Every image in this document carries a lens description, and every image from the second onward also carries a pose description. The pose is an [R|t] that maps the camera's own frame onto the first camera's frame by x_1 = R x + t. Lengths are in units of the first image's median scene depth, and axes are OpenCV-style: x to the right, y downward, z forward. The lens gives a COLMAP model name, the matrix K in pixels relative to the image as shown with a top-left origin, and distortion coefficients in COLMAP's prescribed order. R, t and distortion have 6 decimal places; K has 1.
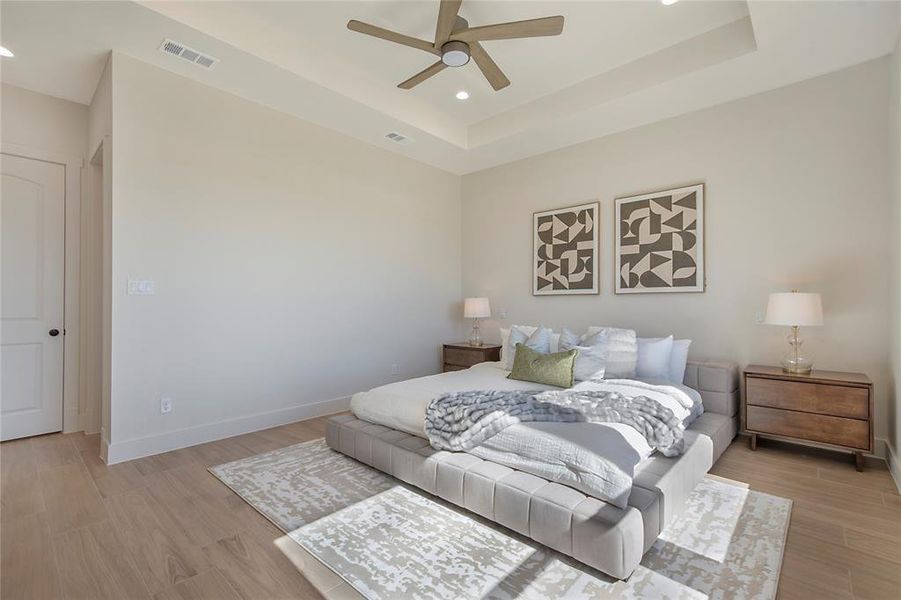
lens RADIAL K [[399.8, 0, 450.8], [0, 399.8, 305.7], [0, 0, 1]] dist [0.008541, 0.000015]
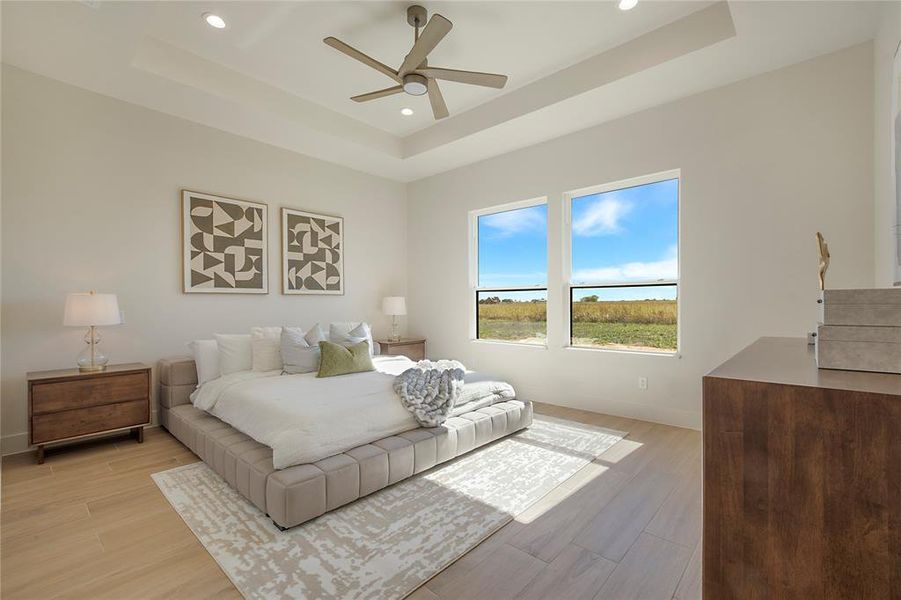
lens RADIAL K [[399.8, 0, 450.8], [0, 399.8, 305.7], [0, 0, 1]] dist [0.008541, 0.000015]
pose [[0.003484, -0.006210, 0.999975, -0.721663], [0.007218, 0.999955, 0.006185, -0.001714], [-0.999968, 0.007196, 0.003528, 0.569165]]
